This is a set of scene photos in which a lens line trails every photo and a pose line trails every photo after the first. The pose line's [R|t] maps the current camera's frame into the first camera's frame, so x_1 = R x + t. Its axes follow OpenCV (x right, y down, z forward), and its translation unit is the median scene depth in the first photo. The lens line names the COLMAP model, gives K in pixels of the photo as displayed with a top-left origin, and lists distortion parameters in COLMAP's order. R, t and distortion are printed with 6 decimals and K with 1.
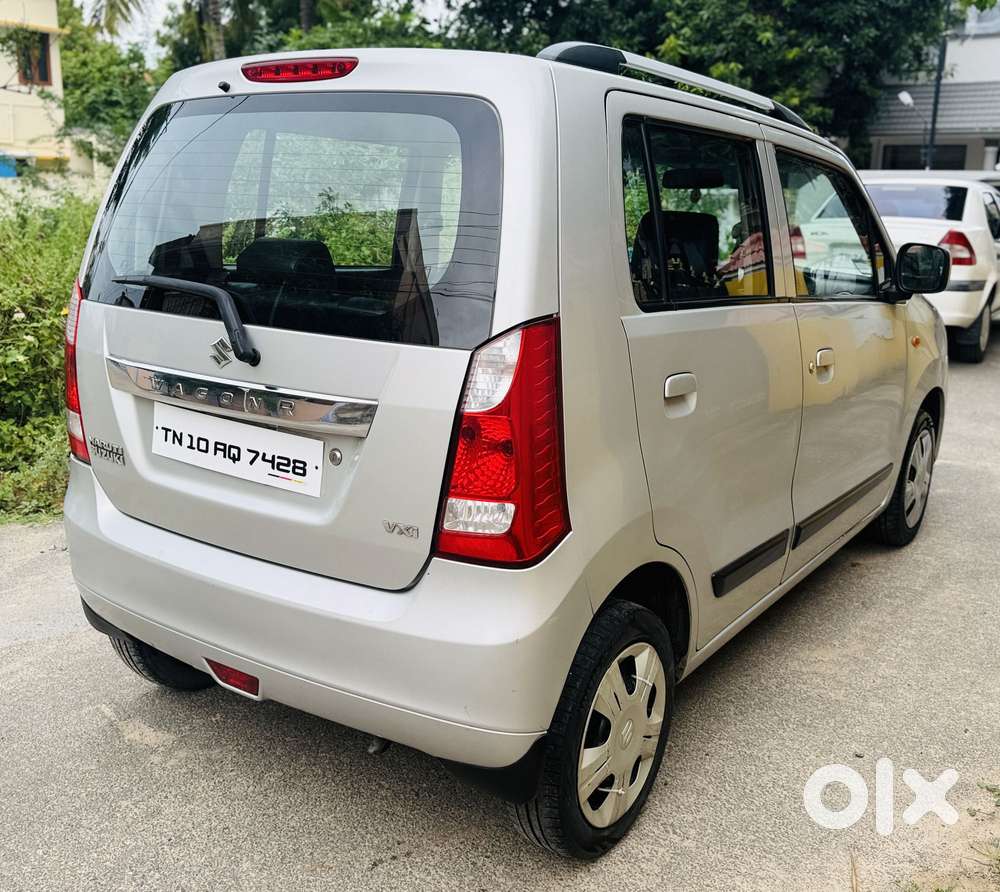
lens RADIAL K [[1240.5, 0, 500.0], [0, 1240.5, 446.0], [0, 0, 1]] dist [0.116772, -0.312989]
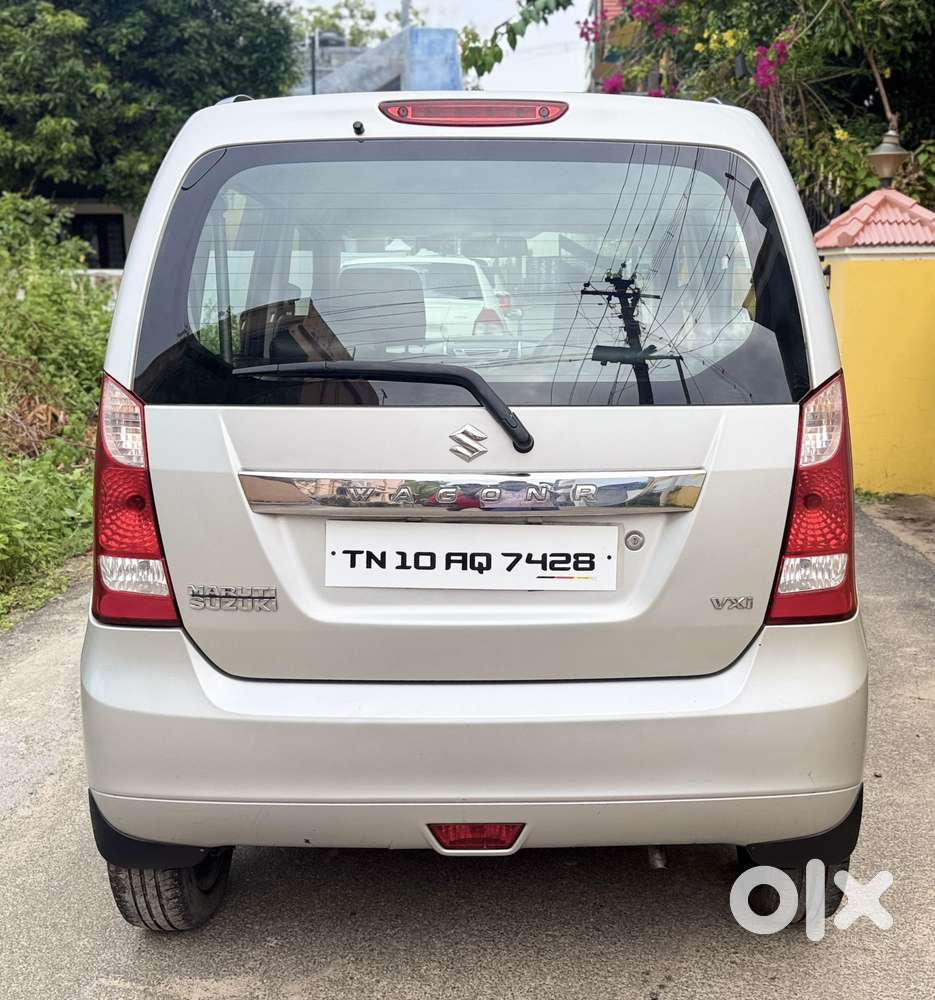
lens RADIAL K [[1598.6, 0, 497.7], [0, 1598.6, 538.2], [0, 0, 1]] dist [0.142711, -0.503764]
pose [[0.742858, -0.123538, 0.657951, -0.331769], [0.154942, 0.987867, 0.010547, -0.007114], [-0.651271, 0.094110, 0.752987, 0.065285]]
